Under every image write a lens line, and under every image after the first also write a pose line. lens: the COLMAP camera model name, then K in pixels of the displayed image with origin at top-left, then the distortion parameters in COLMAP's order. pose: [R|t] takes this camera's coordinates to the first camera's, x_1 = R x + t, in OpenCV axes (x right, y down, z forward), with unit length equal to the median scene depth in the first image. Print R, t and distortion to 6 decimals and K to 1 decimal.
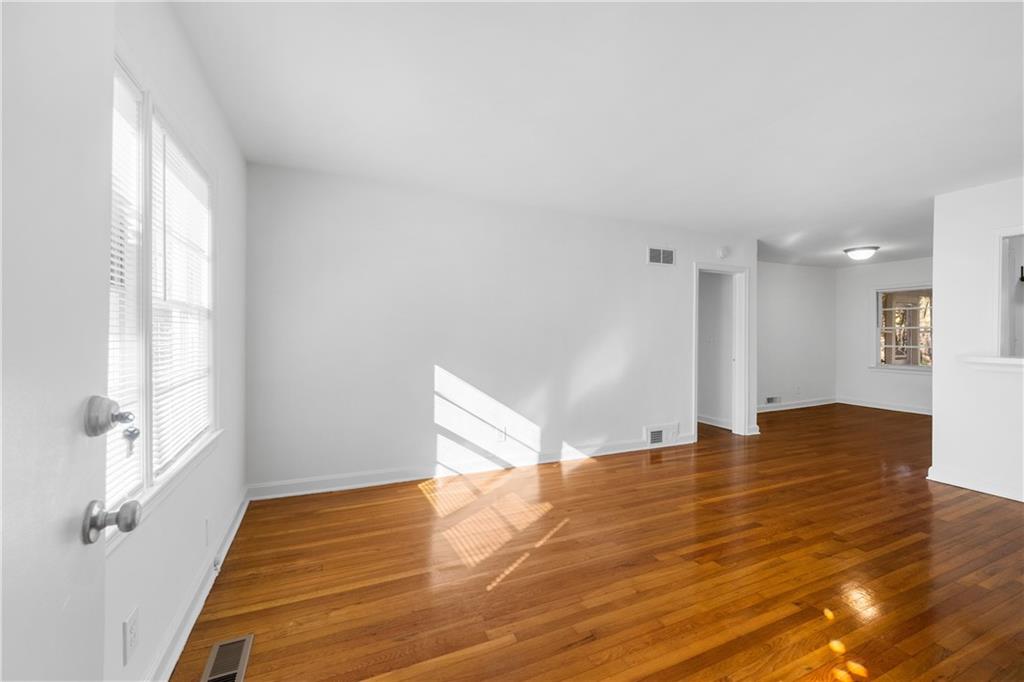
lens RADIAL K [[409.3, 0, 510.1], [0, 409.3, 330.7], [0, 0, 1]] dist [0.000688, 0.000003]
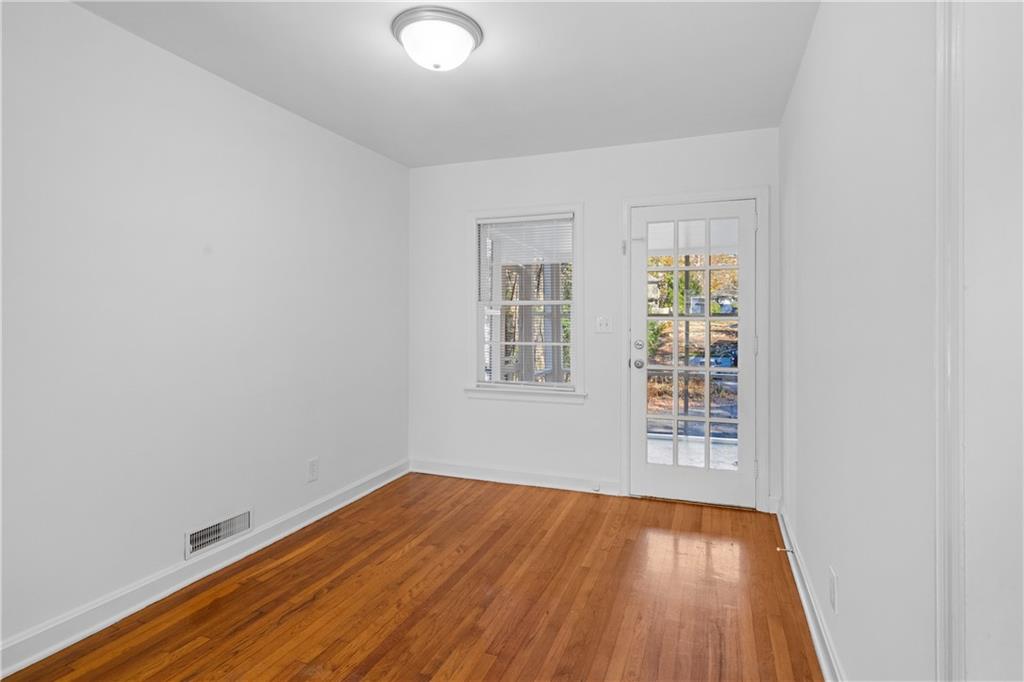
lens RADIAL K [[543.3, 0, 510.9], [0, 543.3, 325.4], [0, 0, 1]] dist [-0.000171, -0.000027]
pose [[0.700980, -0.000129, 0.713181, 0.913995], [-0.002523, 0.999993, 0.002661, 0.030932], [-0.713176, -0.003665, 0.700975, 1.025516]]
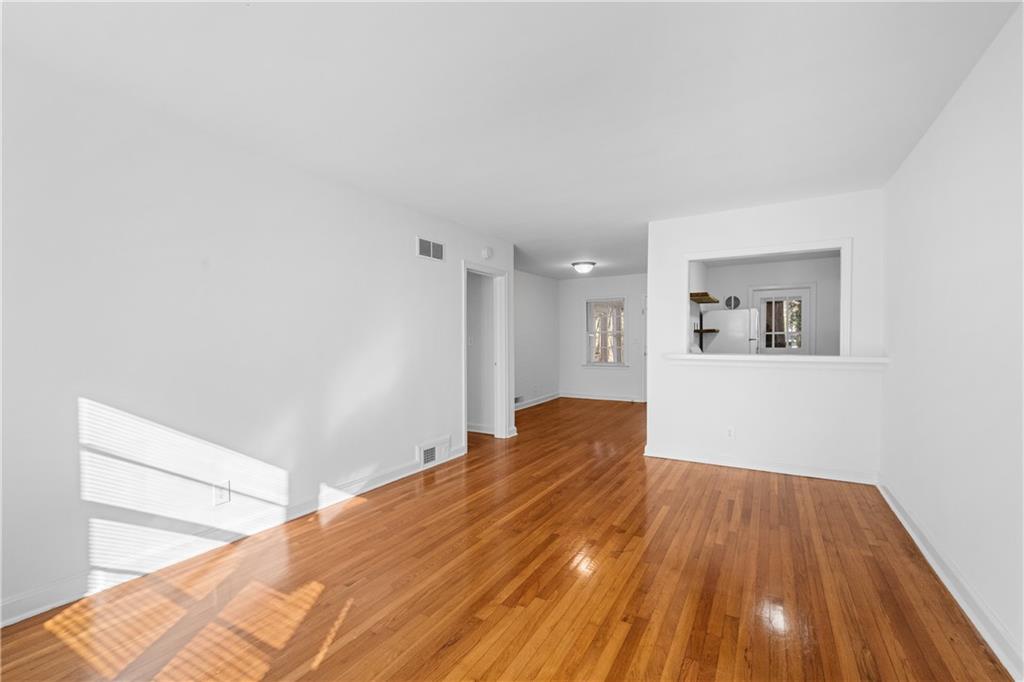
lens RADIAL K [[435.2, 0, 510.2], [0, 435.2, 347.5], [0, 0, 1]] dist [0.000562, 0.000269]
pose [[0.815913, -0.020349, 0.577817, -0.044504], [0.004566, 0.999576, 0.028756, 0.002141], [-0.578157, -0.020824, 0.815660, 0.171019]]
